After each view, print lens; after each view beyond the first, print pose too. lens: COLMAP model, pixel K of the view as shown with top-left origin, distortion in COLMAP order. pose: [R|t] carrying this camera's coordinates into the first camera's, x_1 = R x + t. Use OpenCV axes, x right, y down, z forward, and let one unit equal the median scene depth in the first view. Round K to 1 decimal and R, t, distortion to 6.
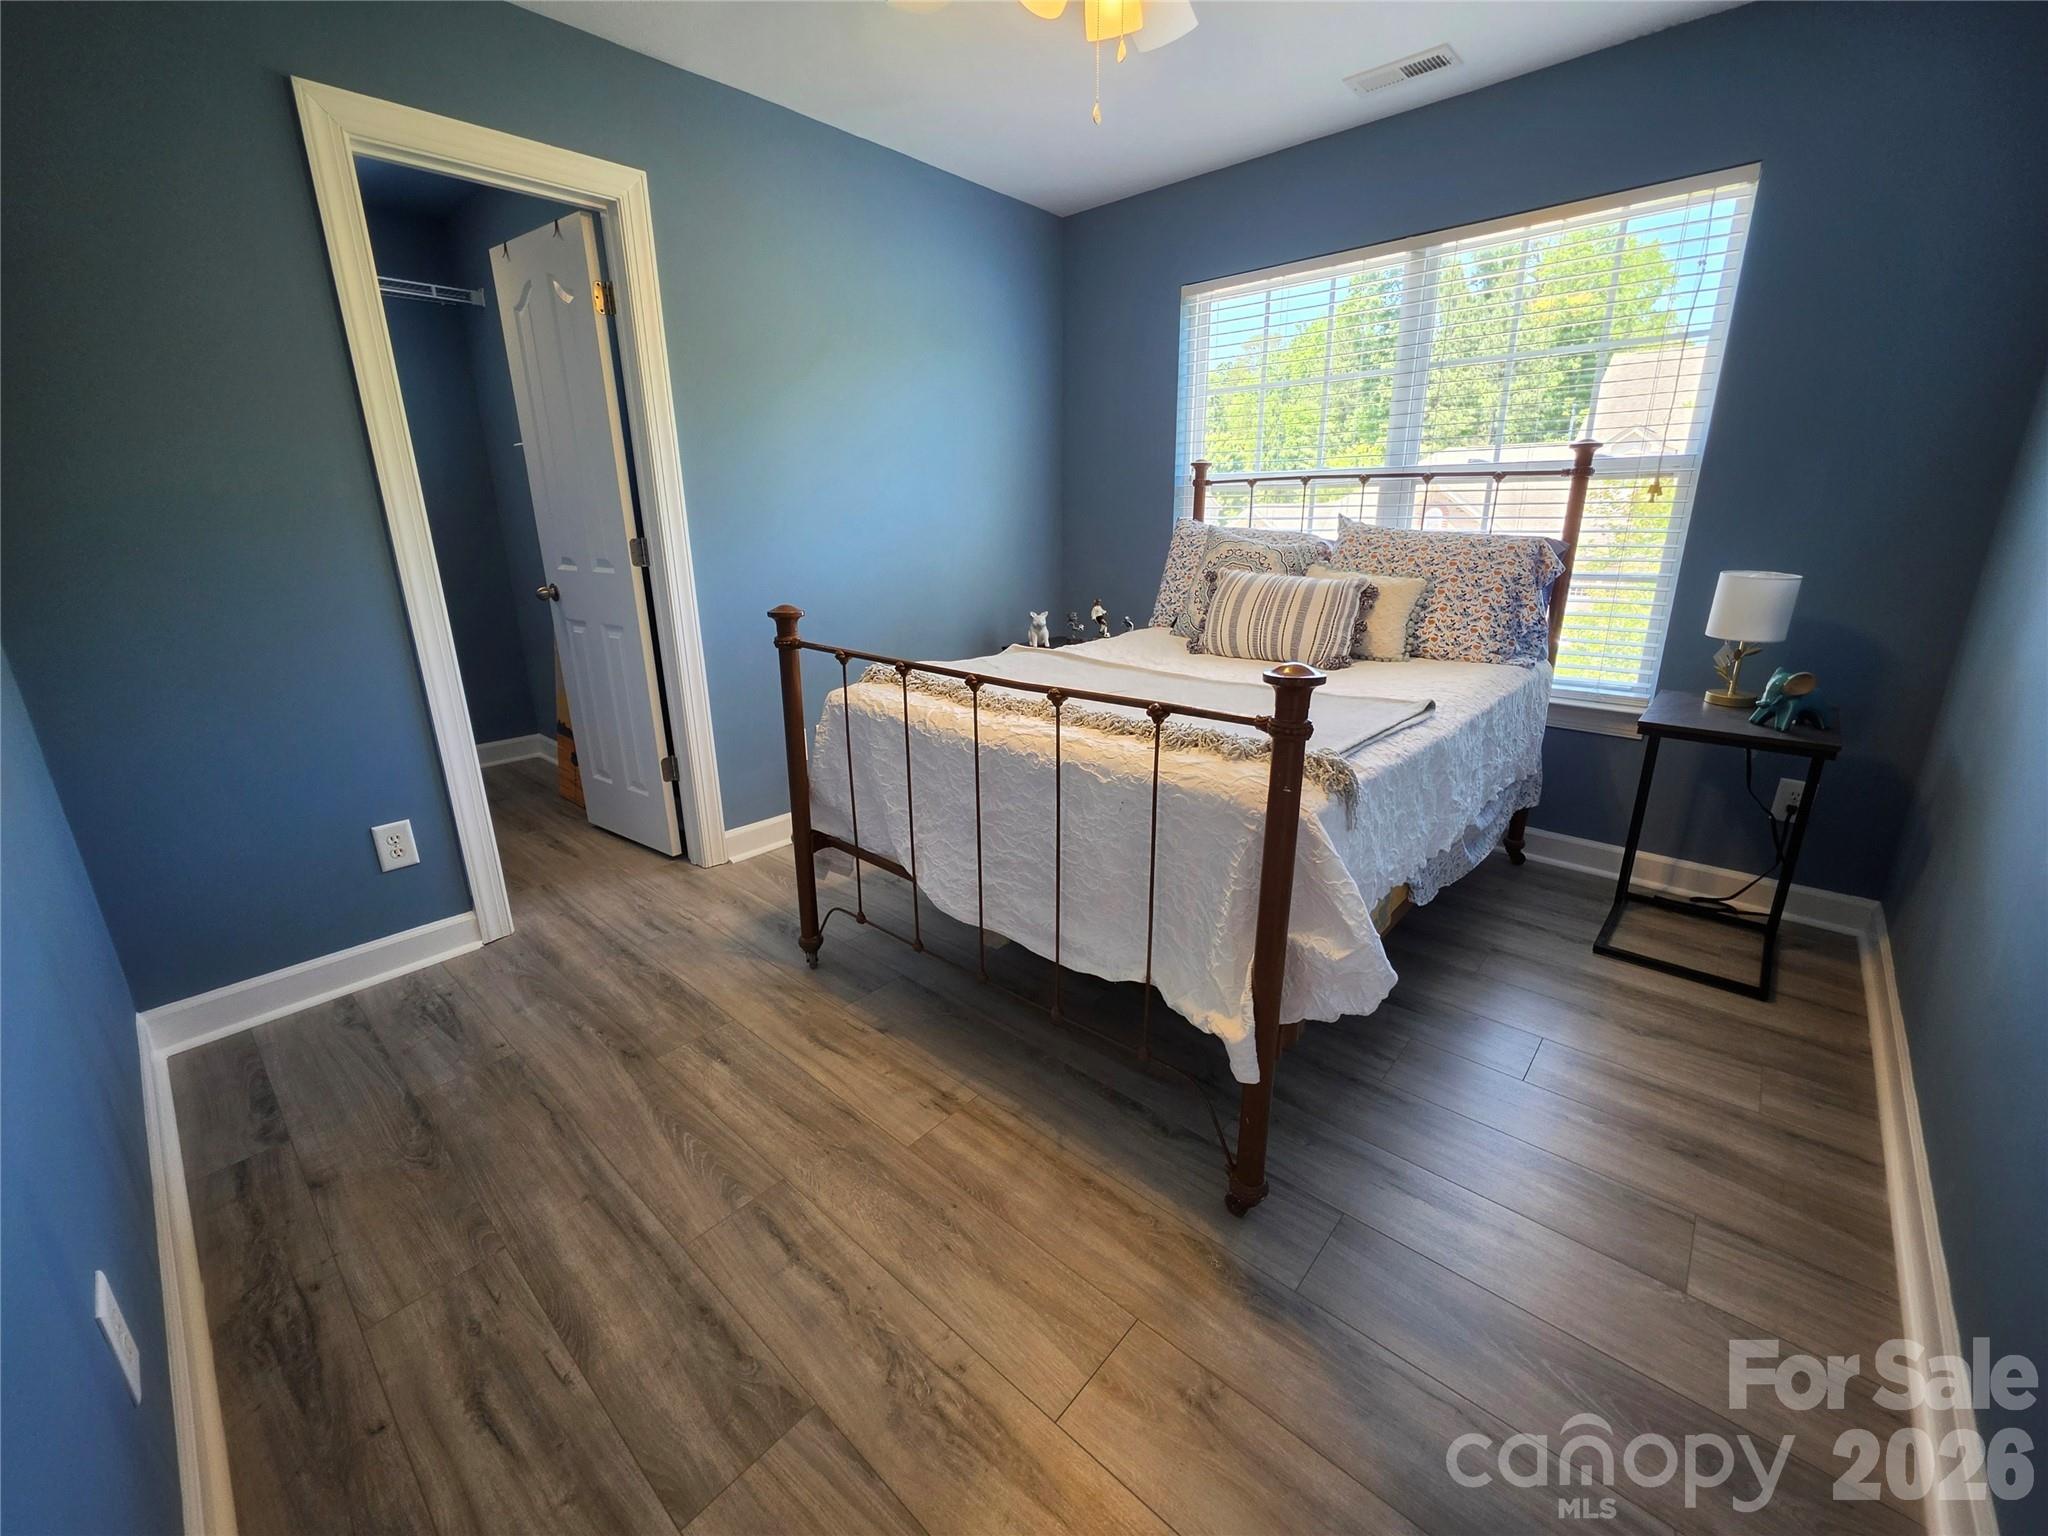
lens RADIAL K [[808.4, 0, 1017.6], [0, 808.4, 752.7], [0, 0, 1]] dist [0.000558, -0.000356]
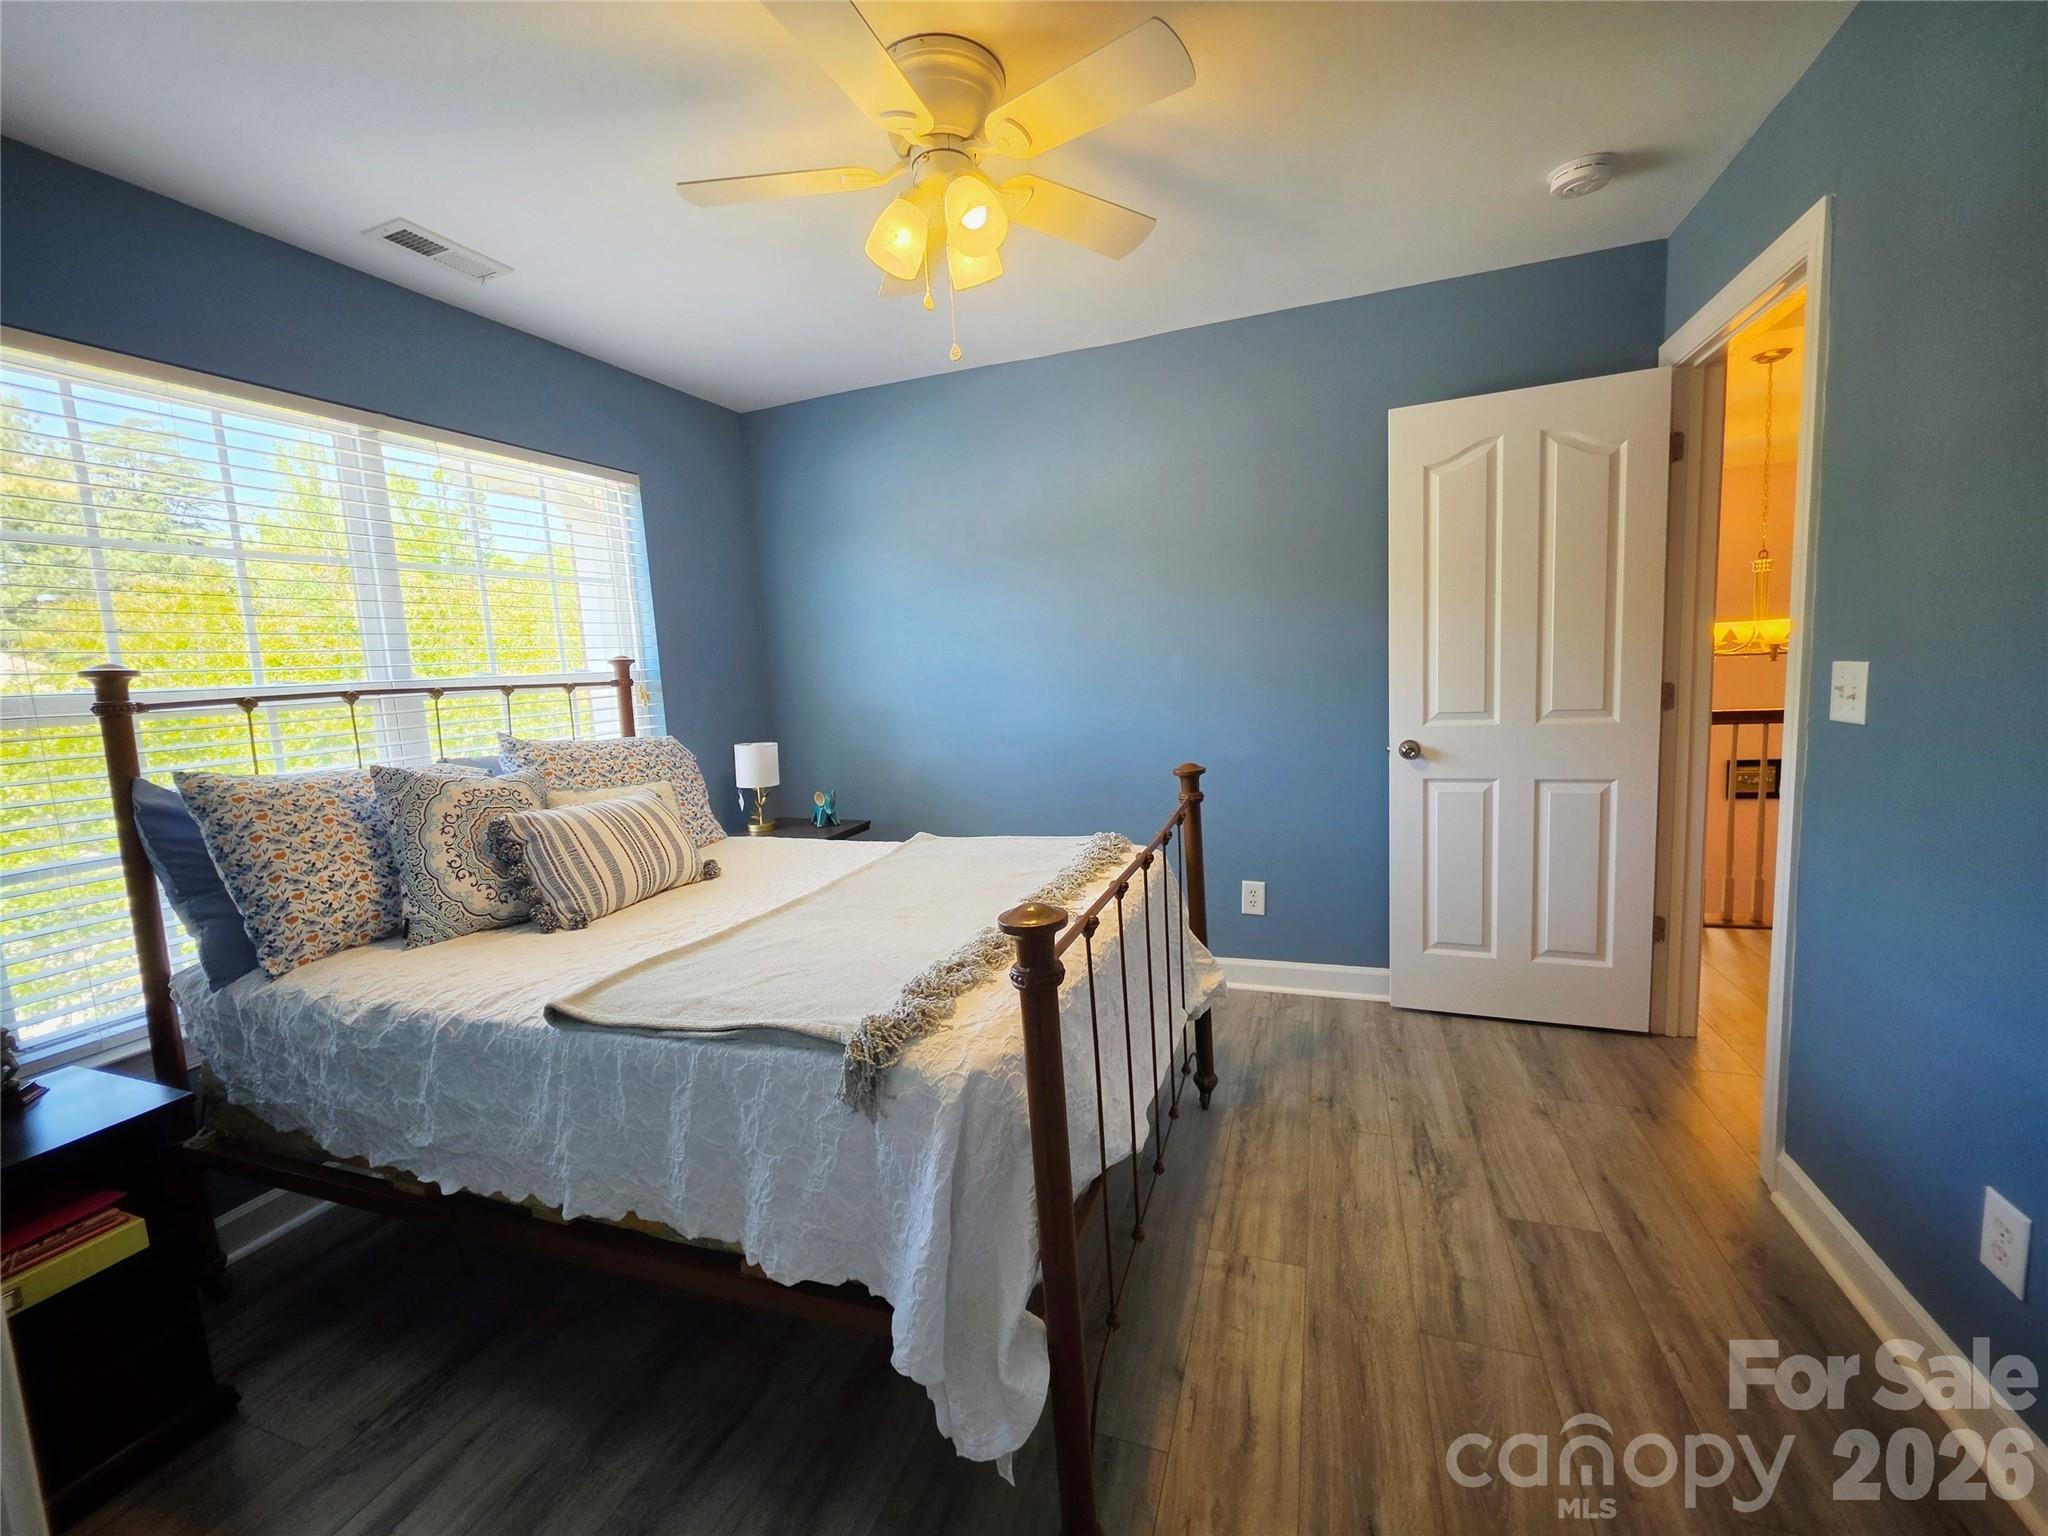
lens RADIAL K [[808.4, 0, 1042.0], [0, 808.4, 767.1], [0, 0, 1]] dist [0.000558, -0.000356]
pose [[-0.372722, -0.088713, 0.923693, -0.917403], [0.327403, 0.918831, 0.220358, -0.452756], [-0.868266, 0.384552, -0.313423, 1.368040]]
